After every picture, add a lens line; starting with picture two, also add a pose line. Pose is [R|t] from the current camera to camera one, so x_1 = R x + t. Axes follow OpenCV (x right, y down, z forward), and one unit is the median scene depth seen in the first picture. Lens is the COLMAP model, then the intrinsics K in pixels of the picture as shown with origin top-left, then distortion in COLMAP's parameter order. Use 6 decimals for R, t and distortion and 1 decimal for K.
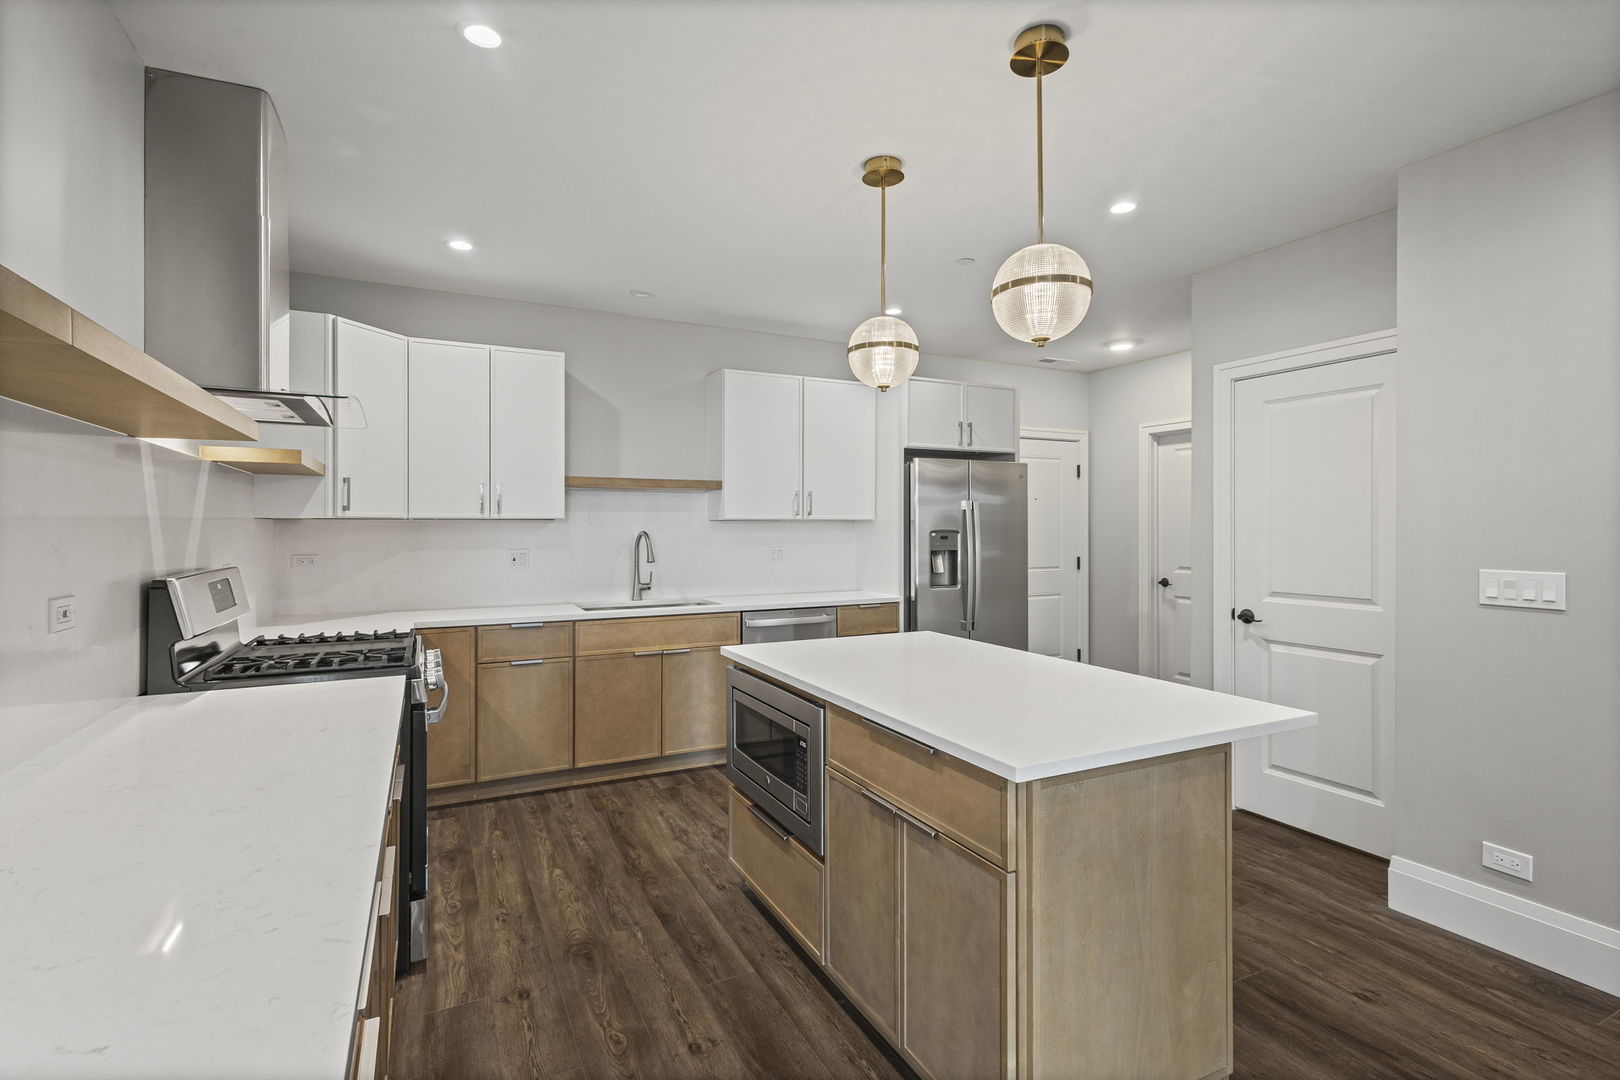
lens RADIAL K [[756.4, 0, 805.7], [0, 756.4, 527.0], [0, 0, 1]] dist [0.003862, 0.000215]
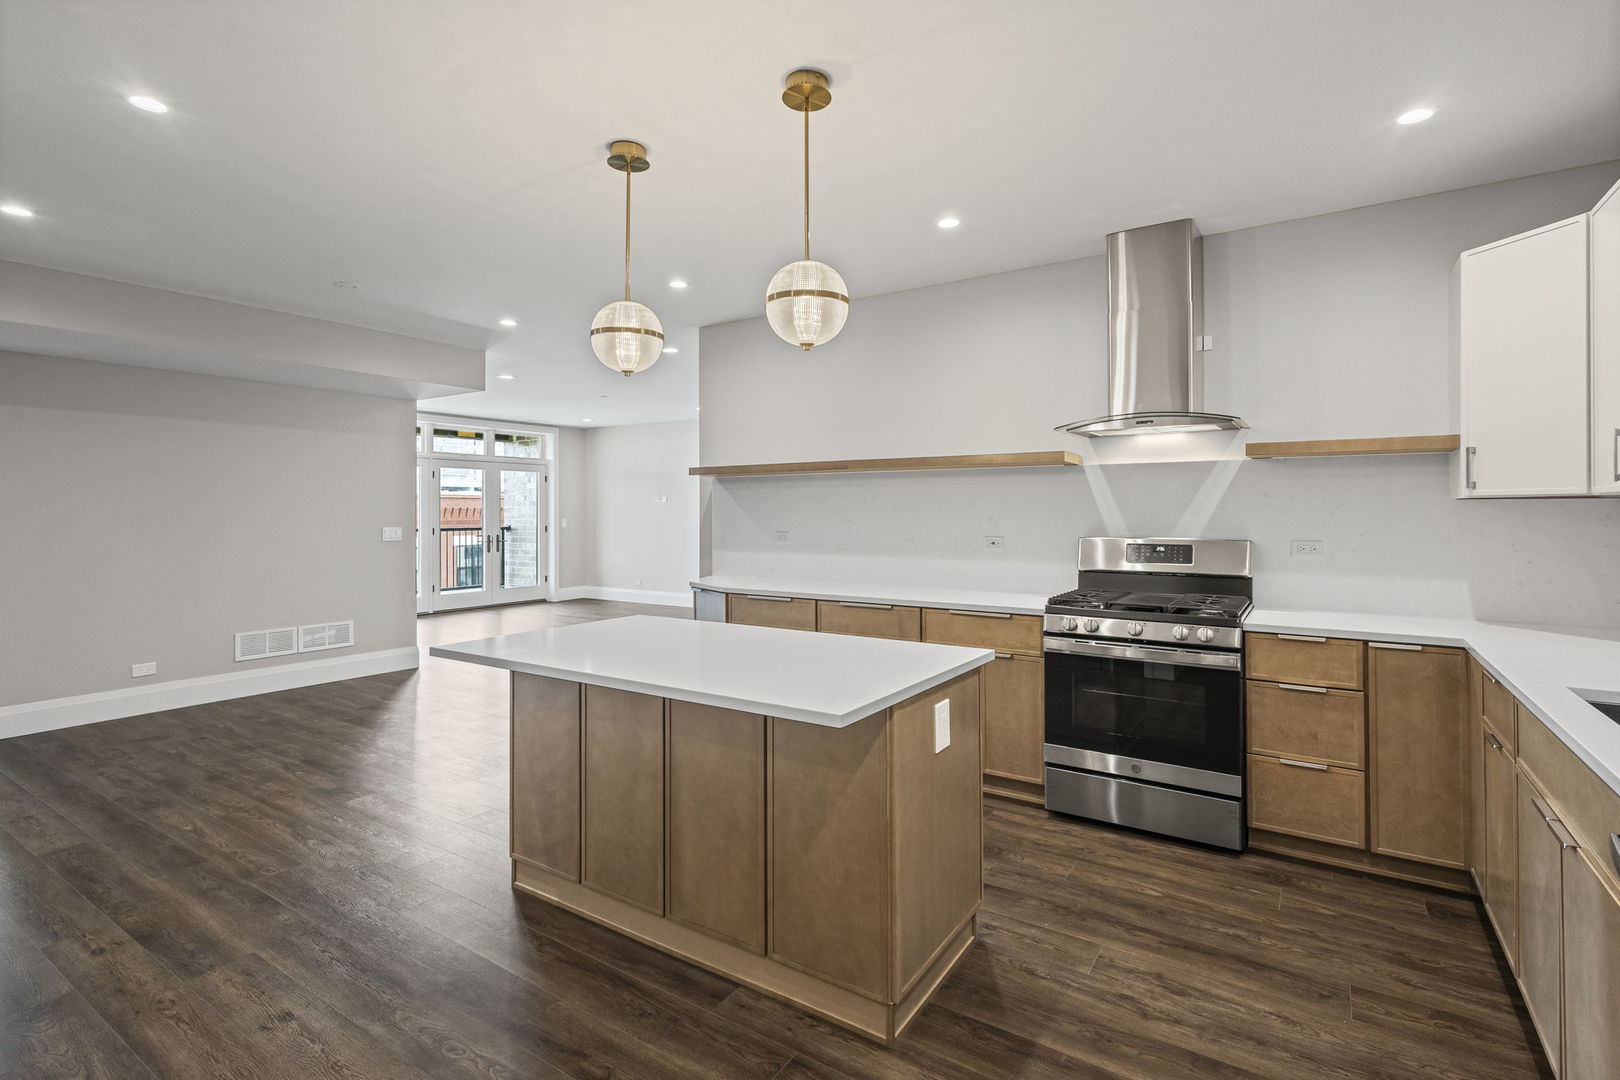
lens RADIAL K [[774.5, 0, 812.0], [0, 774.5, 513.3], [0, 0, 1]] dist [0.002266, -0.000008]
pose [[-0.864987, 0.003942, -0.501779, 0.415124], [0.002129, 0.999989, 0.004186, -0.000945], [0.501790, 0.002552, -0.864986, 1.365536]]
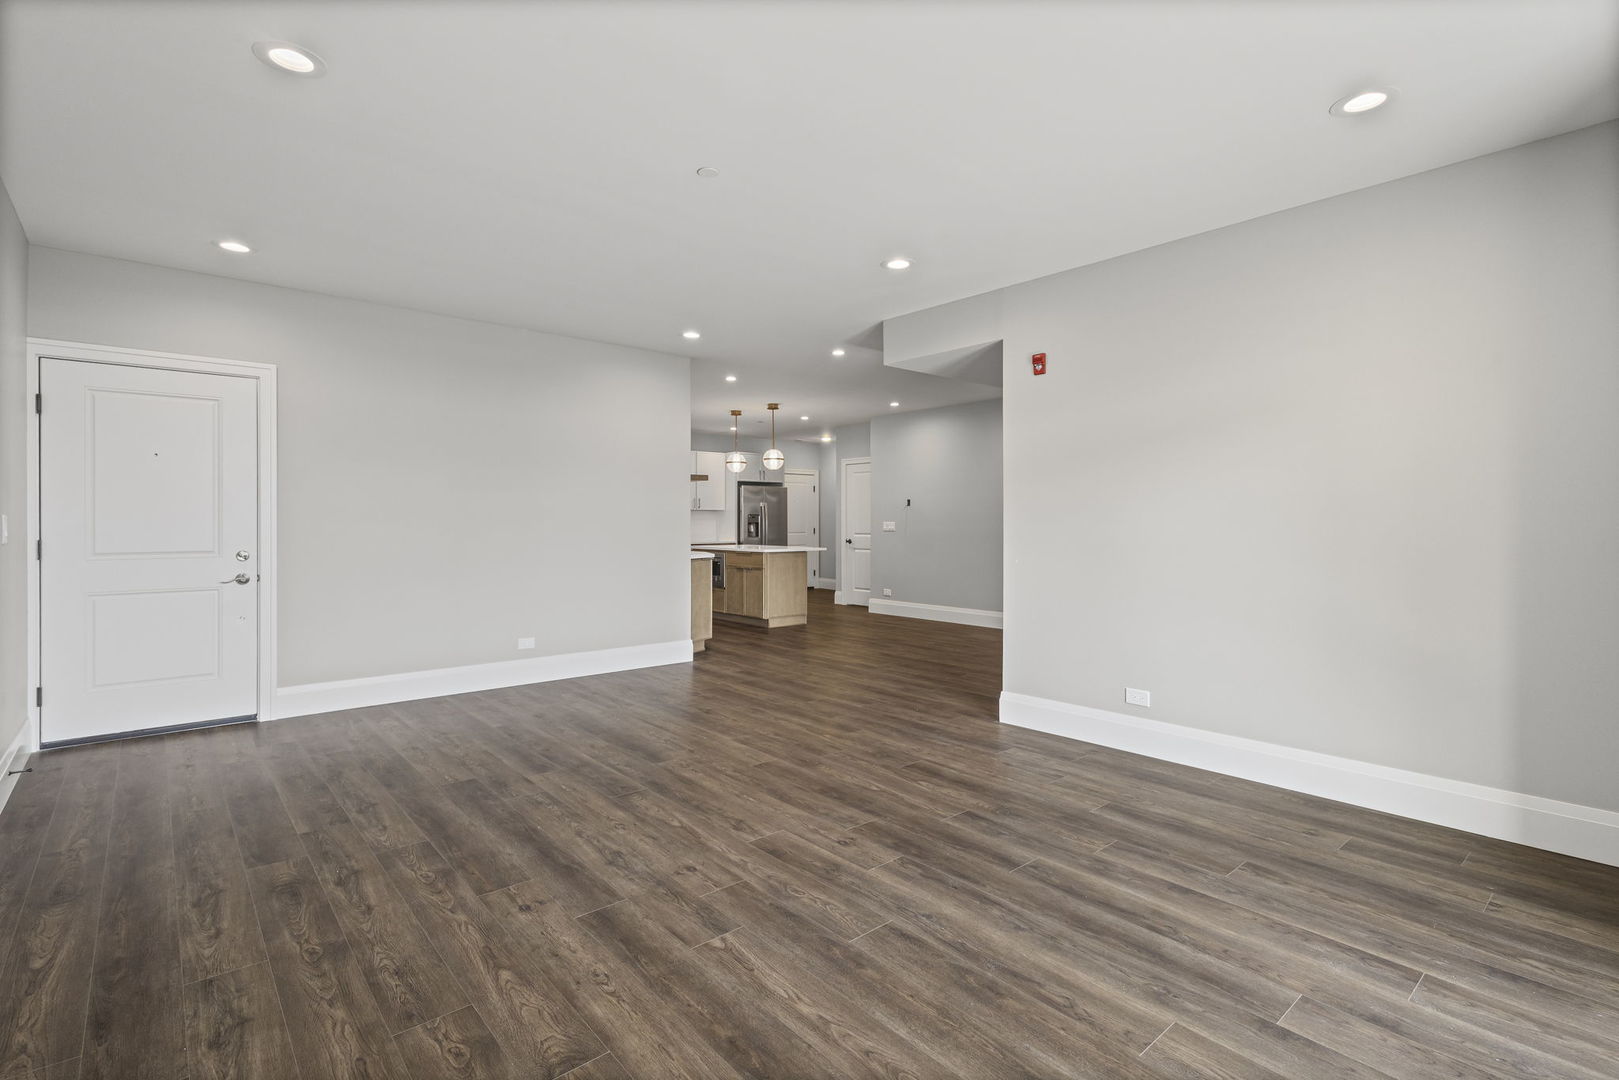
lens RADIAL K [[760.3, 0, 802.5], [0, 760.3, 523.8], [0, 0, 1]] dist [0.007916, -0.000722]
pose [[0.970967, 0.000201, 0.239214, -0.361143], [-0.000854, 0.999996, 0.002627, 0.039221], [-0.239212, -0.002755, 0.970963, -2.049552]]
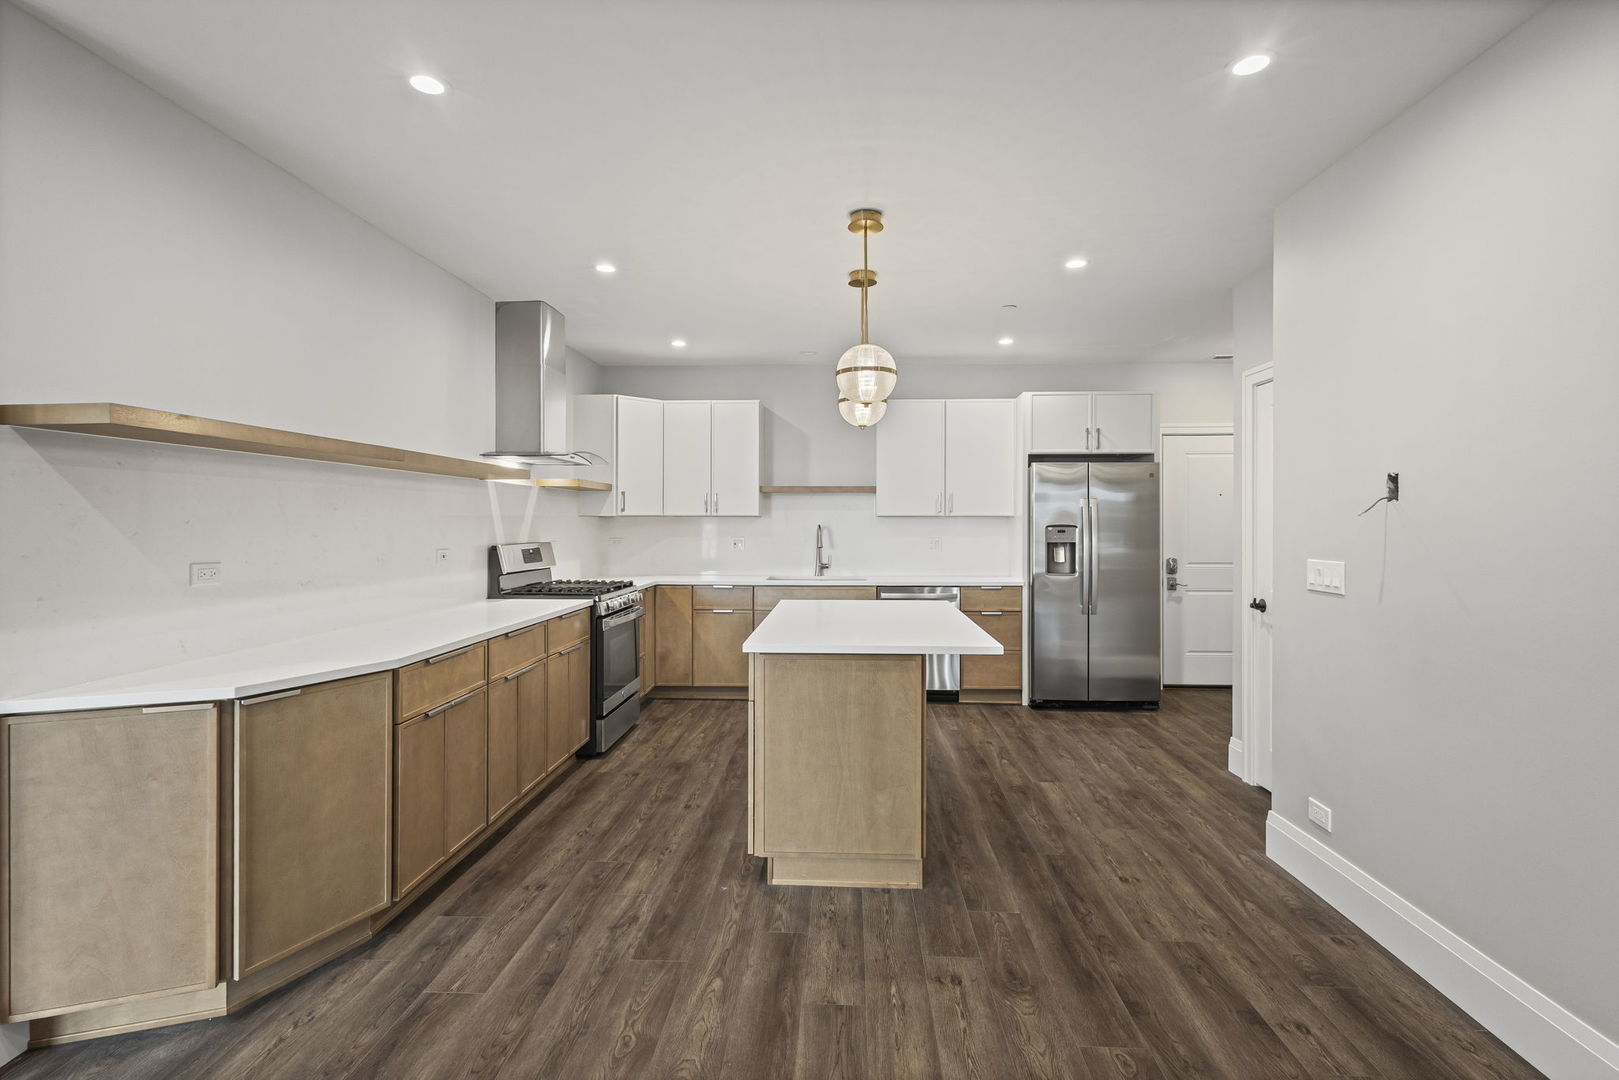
lens RADIAL K [[766.0, 0, 819.5], [0, 766.0, 523.6], [0, 0, 1]] dist [0.006079, 0.000513]
pose [[0.876596, 0.002381, -0.481221, 0.579611], [-0.001687, 0.999997, 0.001875, 0.001117], [0.481224, -0.000832, 0.876598, -0.265507]]
